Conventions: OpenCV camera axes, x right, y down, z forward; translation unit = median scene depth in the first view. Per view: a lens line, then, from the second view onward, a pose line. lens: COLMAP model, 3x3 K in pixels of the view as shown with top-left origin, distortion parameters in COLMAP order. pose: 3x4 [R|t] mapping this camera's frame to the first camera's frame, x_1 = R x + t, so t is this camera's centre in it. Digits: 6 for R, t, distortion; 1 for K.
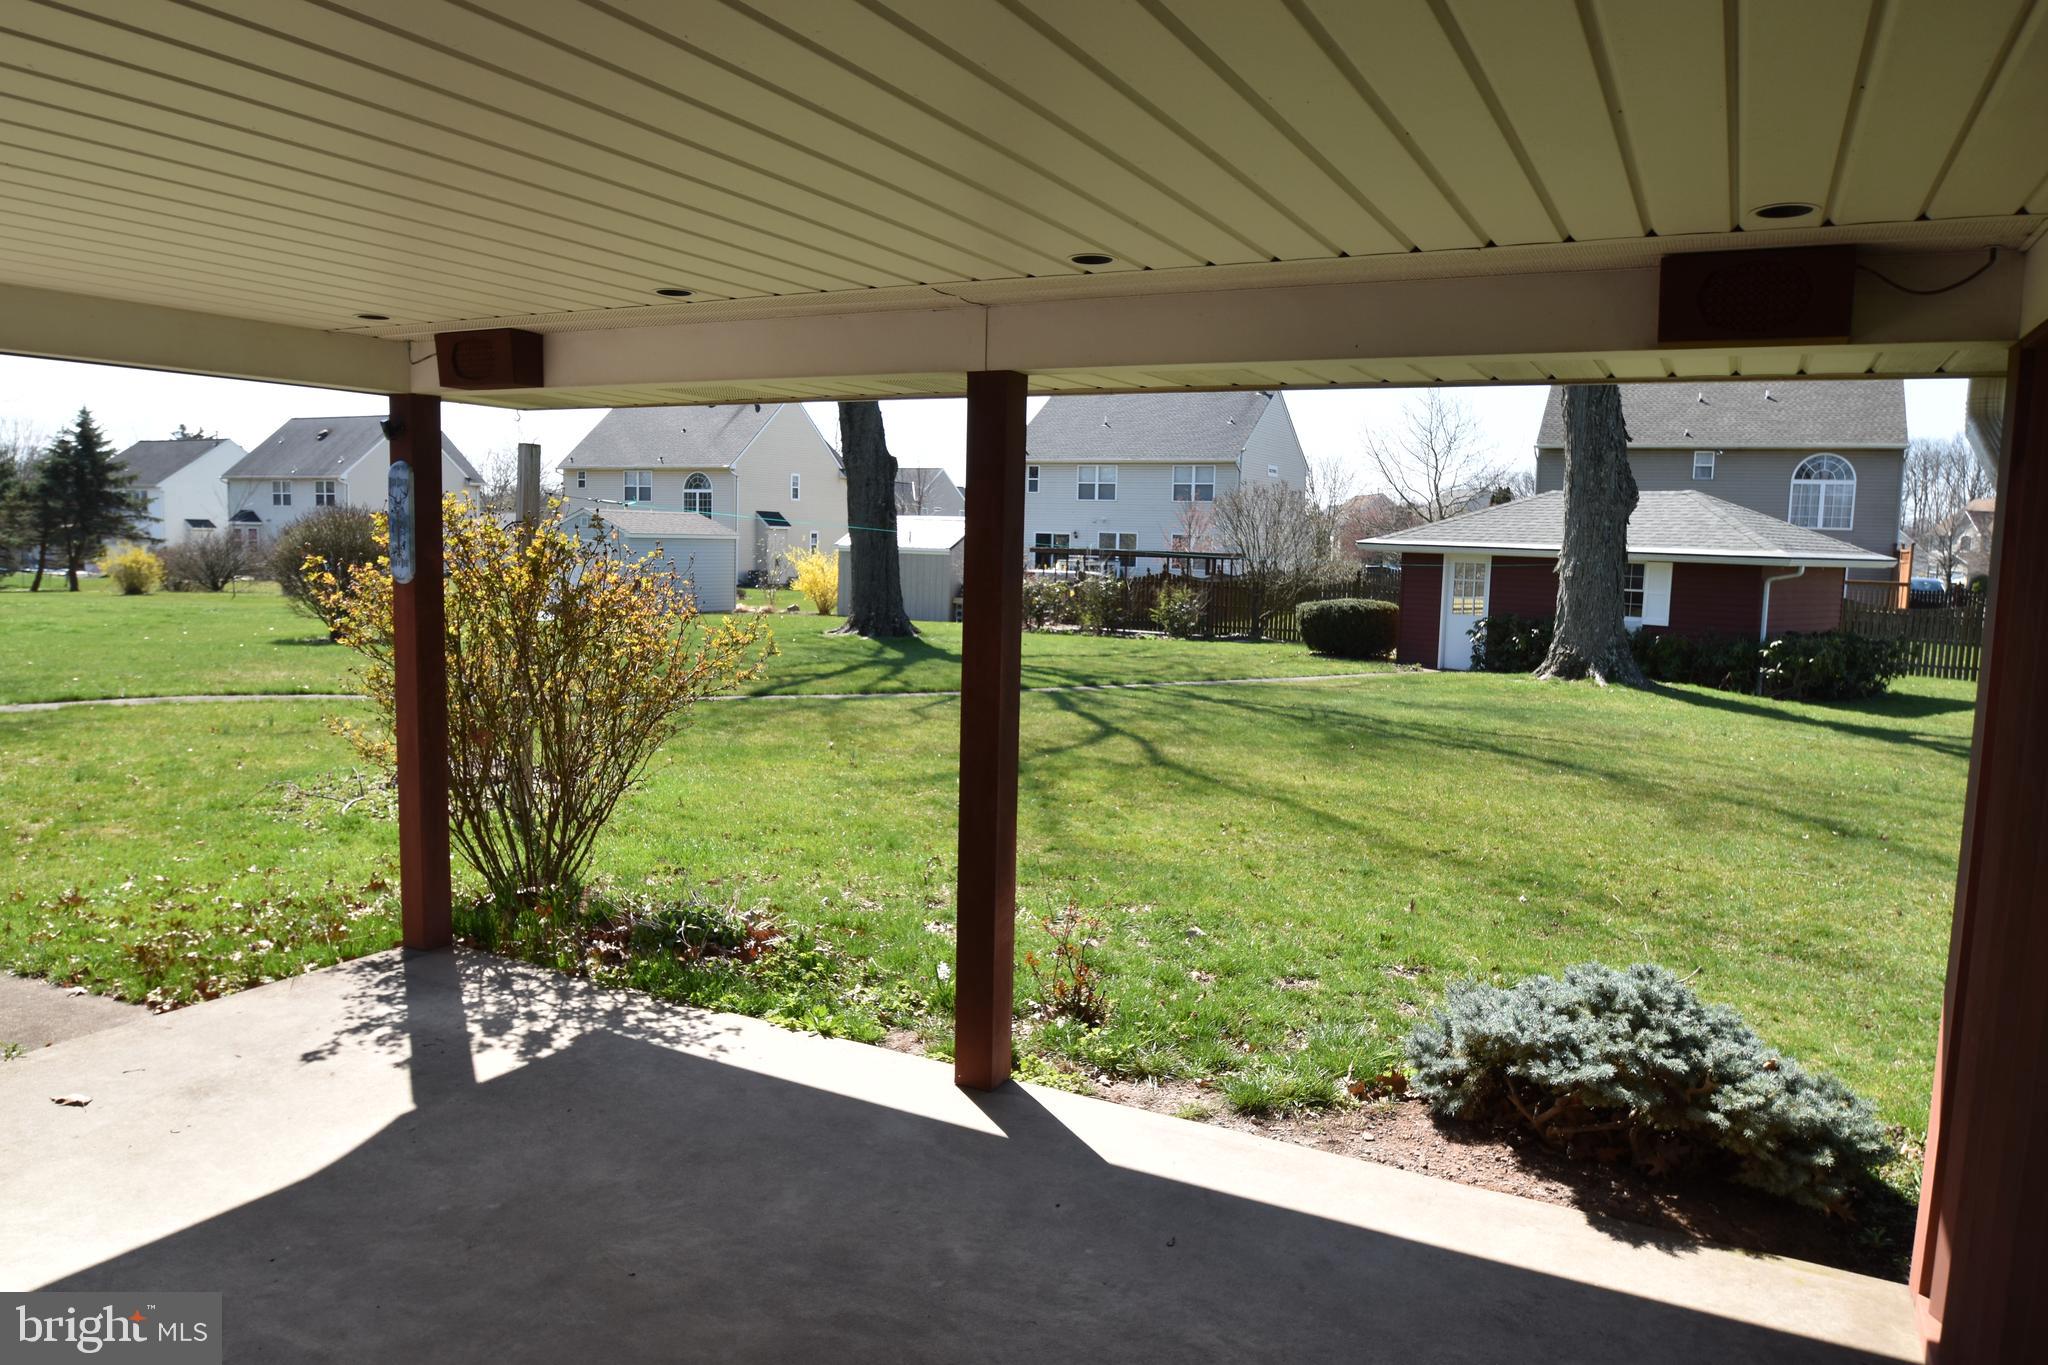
lens RADIAL K [[1364.2, 0, 1029.2], [0, 1364.2, 686.0], [0, 0, 1]] dist [-0.016382, 0.000043]
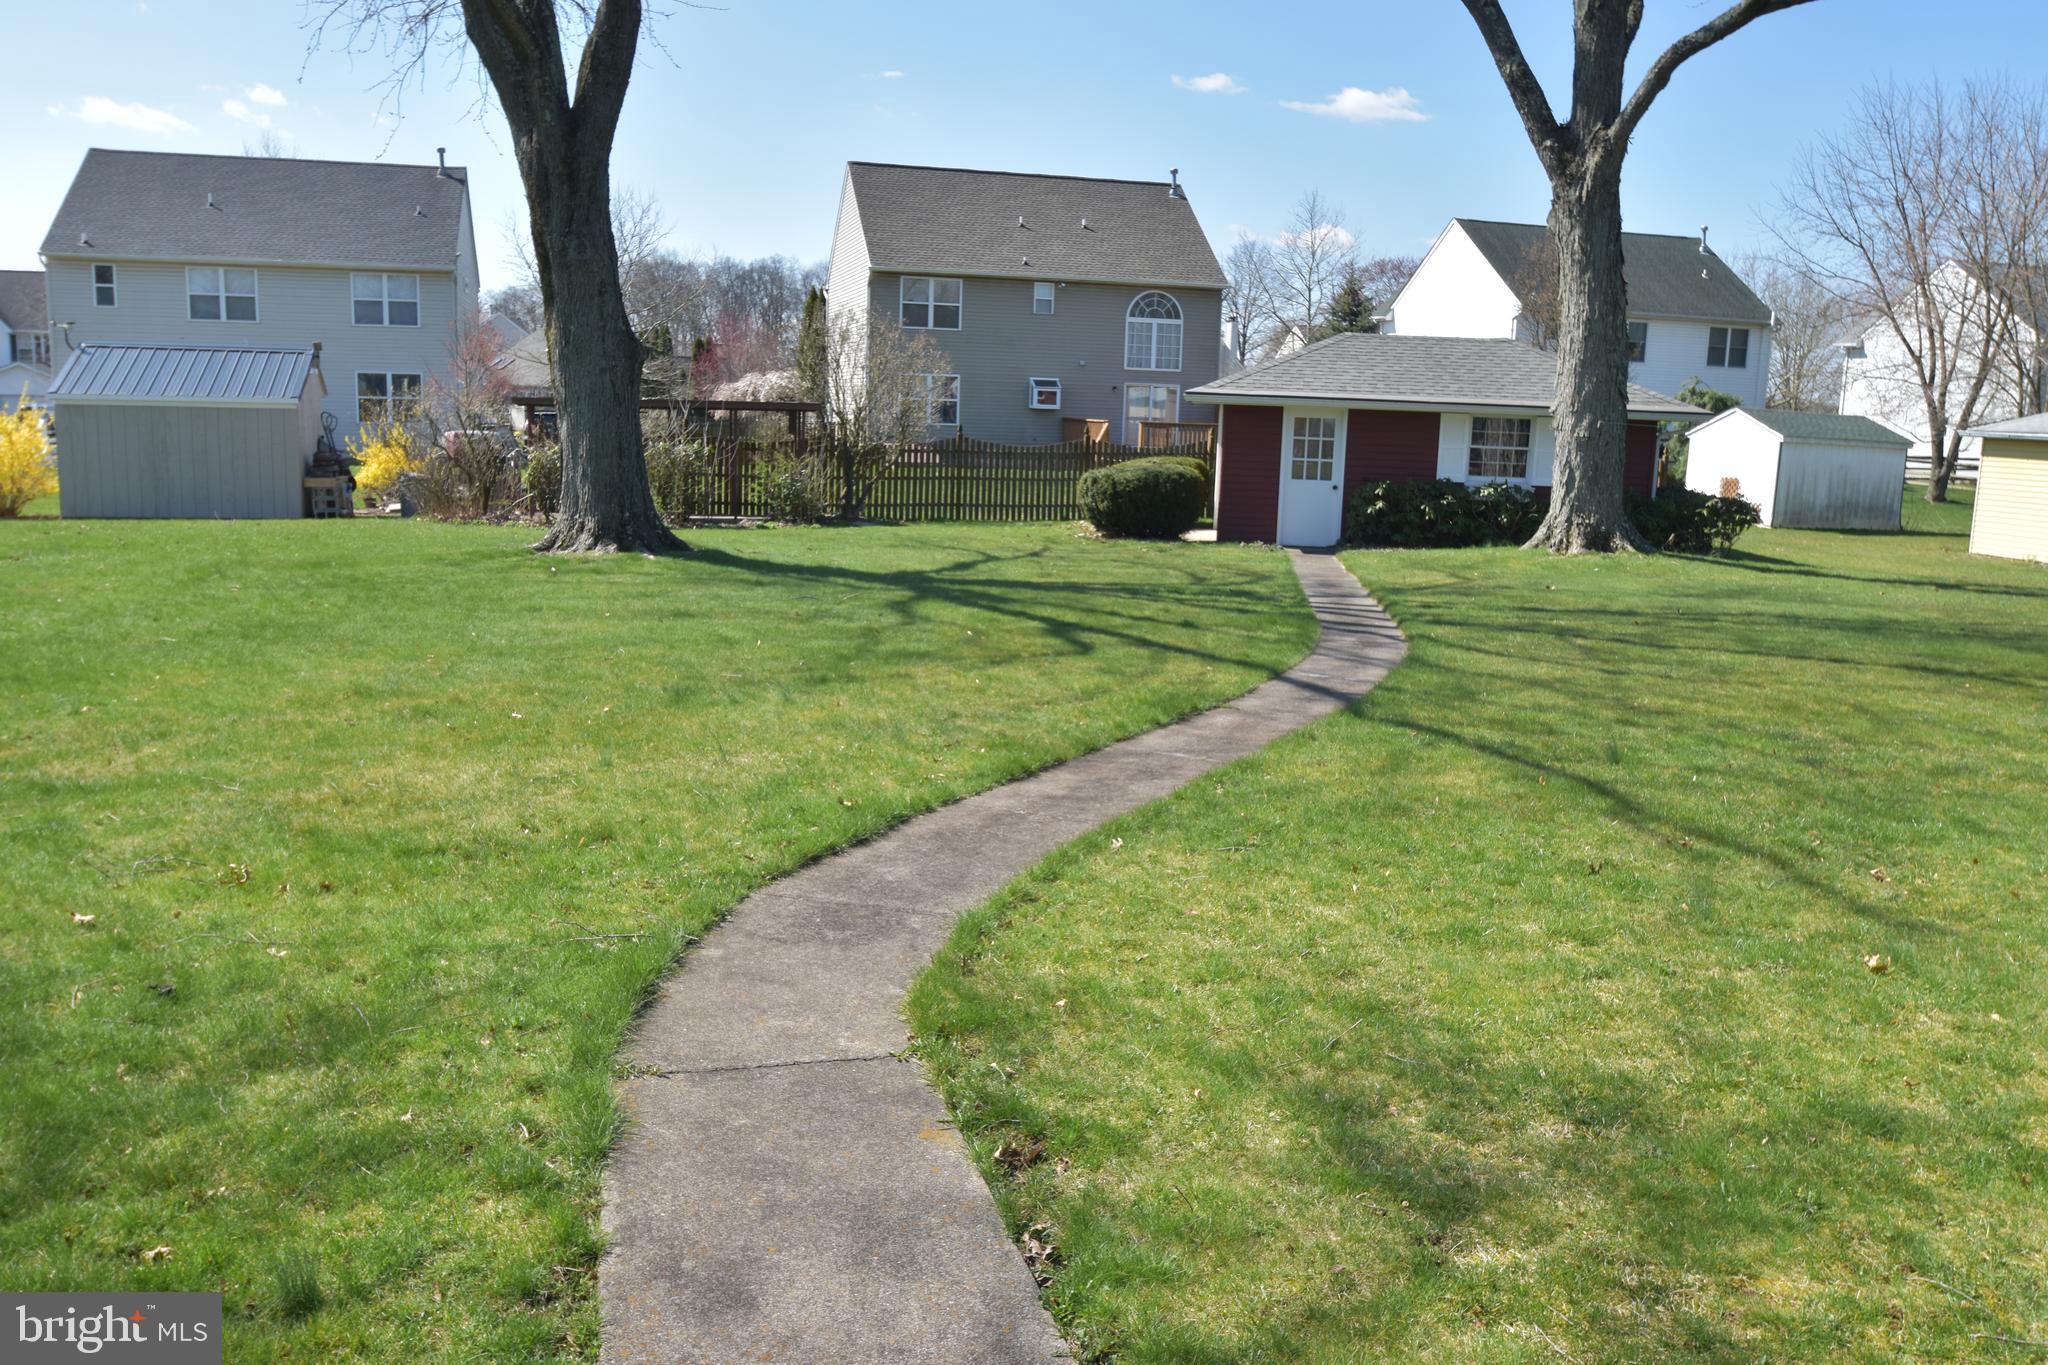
lens RADIAL K [[1627.0, 0, 1027.6], [0, 1627.0, 682.5], [0, 0, 1]] dist [-0.042917, 0.009707]
pose [[0.751030, -0.118661, 0.649518, -0.437938], [0.064779, 0.992215, 0.106365, -0.042522], [-0.657083, -0.037808, 0.752870, 0.321953]]
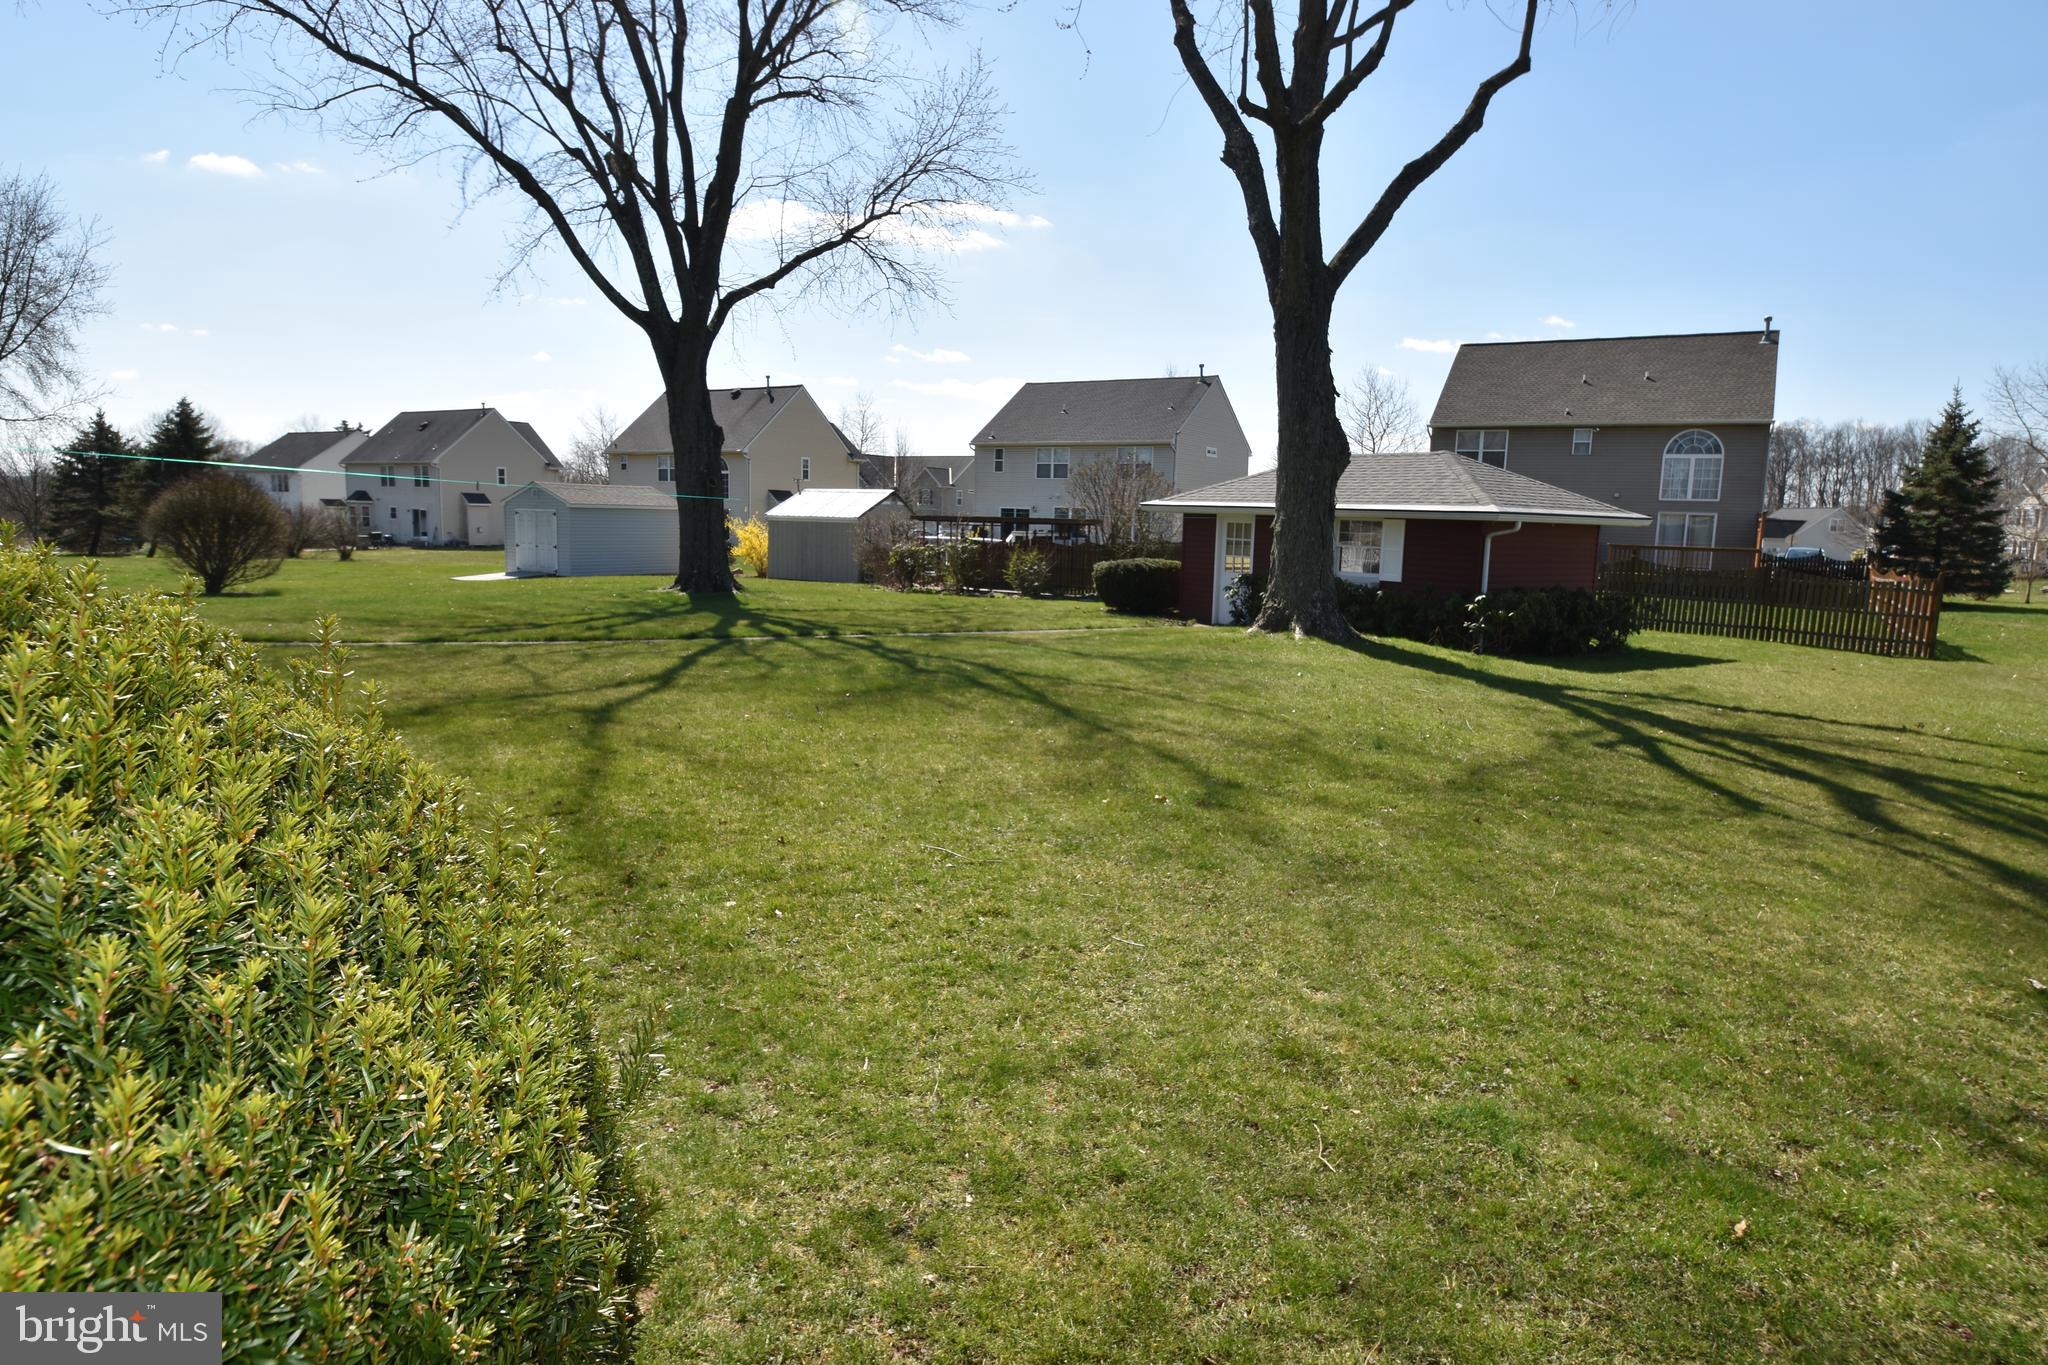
lens RADIAL K [[1151.4, 0, 1018.7], [0, 1151.4, 680.6], [0, 0, 1]] dist [0.001750, 0.000480]
pose [[0.998184, 0.008055, -0.059702, 0.186070], [-0.006216, 0.999502, 0.030931, 0.004152], [0.059921, -0.030504, 0.997737, 0.089670]]
